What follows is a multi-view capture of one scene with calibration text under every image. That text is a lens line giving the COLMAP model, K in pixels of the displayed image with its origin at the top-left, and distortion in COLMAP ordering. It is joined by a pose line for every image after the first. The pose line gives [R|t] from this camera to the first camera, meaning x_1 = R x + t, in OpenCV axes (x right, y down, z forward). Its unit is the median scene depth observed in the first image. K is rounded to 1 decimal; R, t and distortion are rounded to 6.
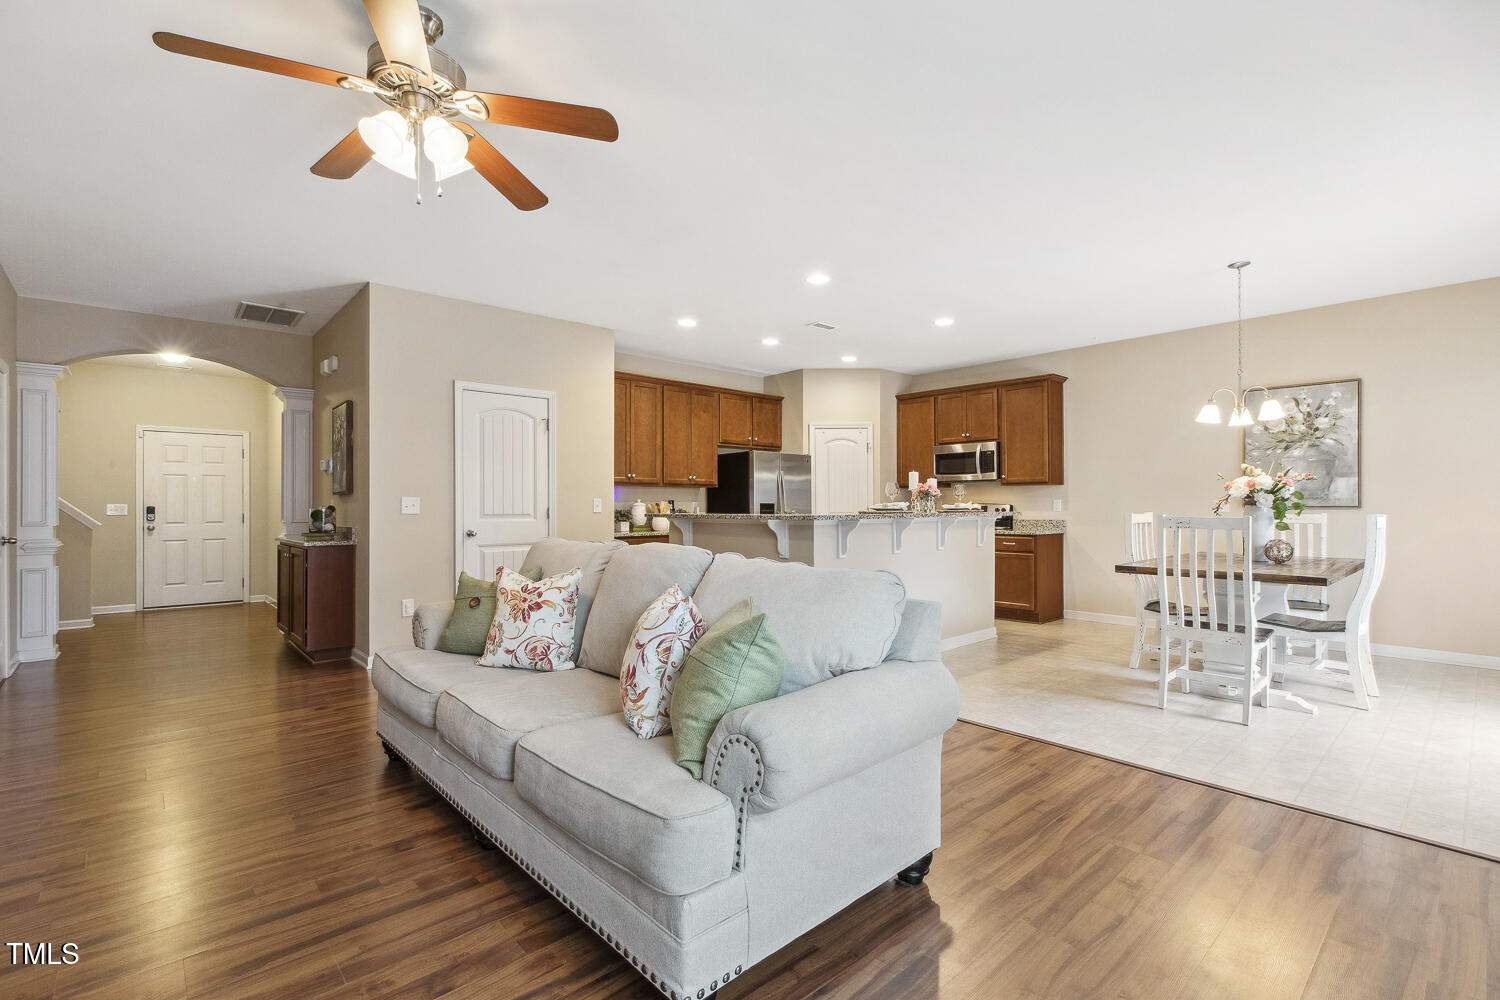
lens RADIAL K [[685.3, 0, 750.8], [0, 685.3, 500.6], [0, 0, 1]] dist [-0.003214, -0.000359]
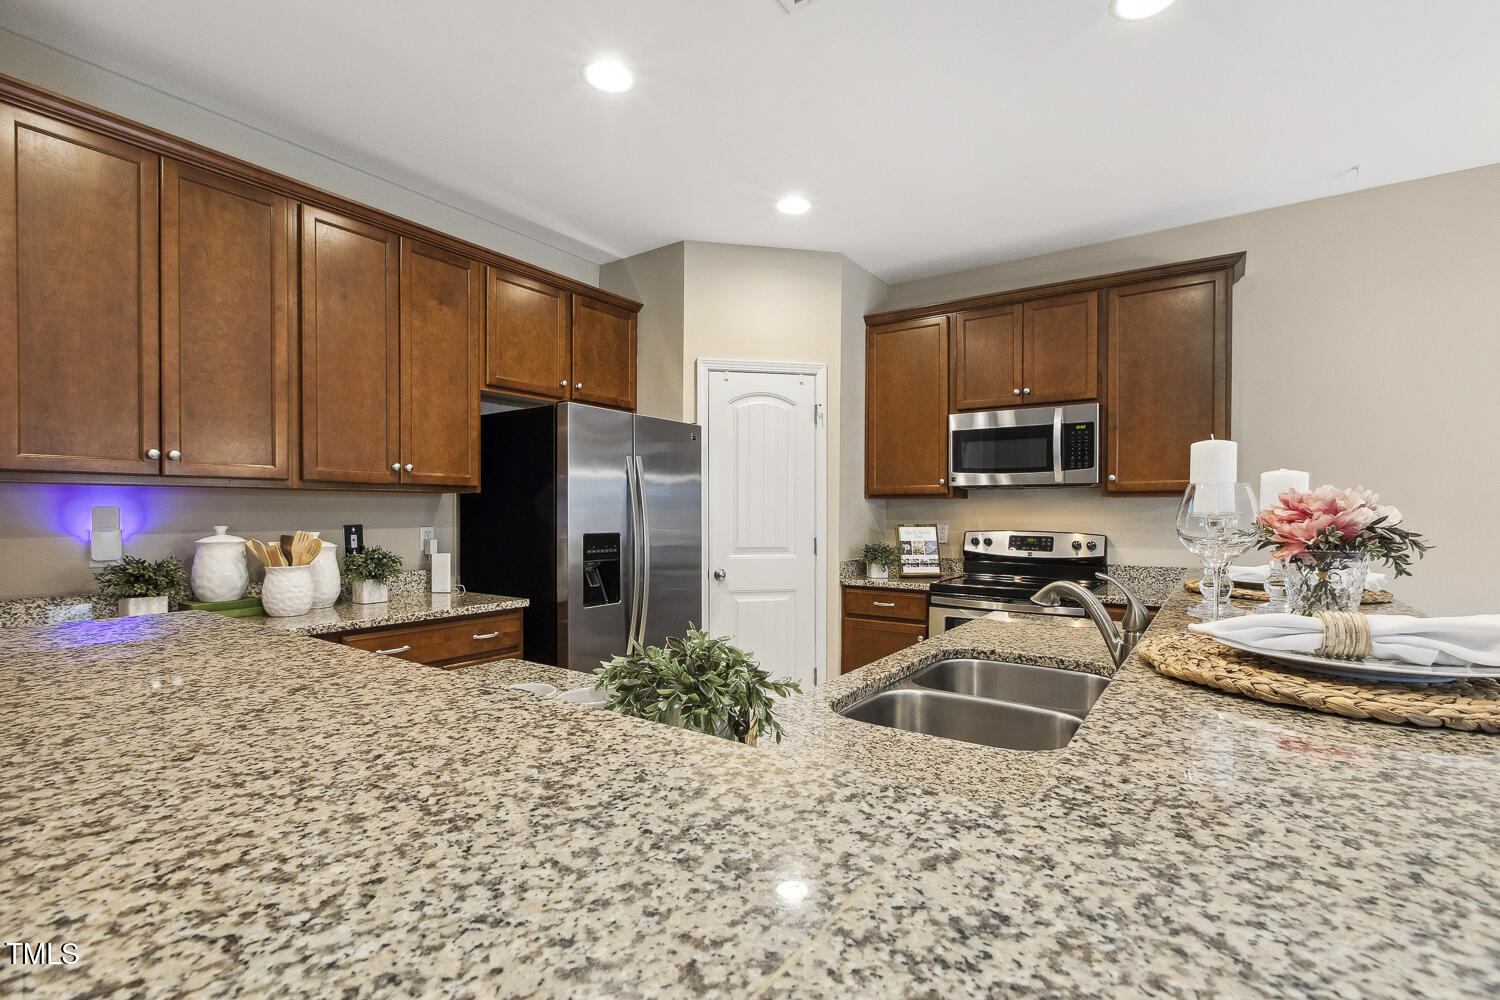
lens RADIAL K [[685.3, 0, 744.5], [0, 685.3, 500.5], [0, 0, 1]] dist [-0.003214, -0.000359]
pose [[0.976998, 0.009253, 0.213050, 0.019244], [-0.007059, 0.999914, -0.011057, -0.011893], [-0.213134, 0.009299, 0.976979, 0.560935]]
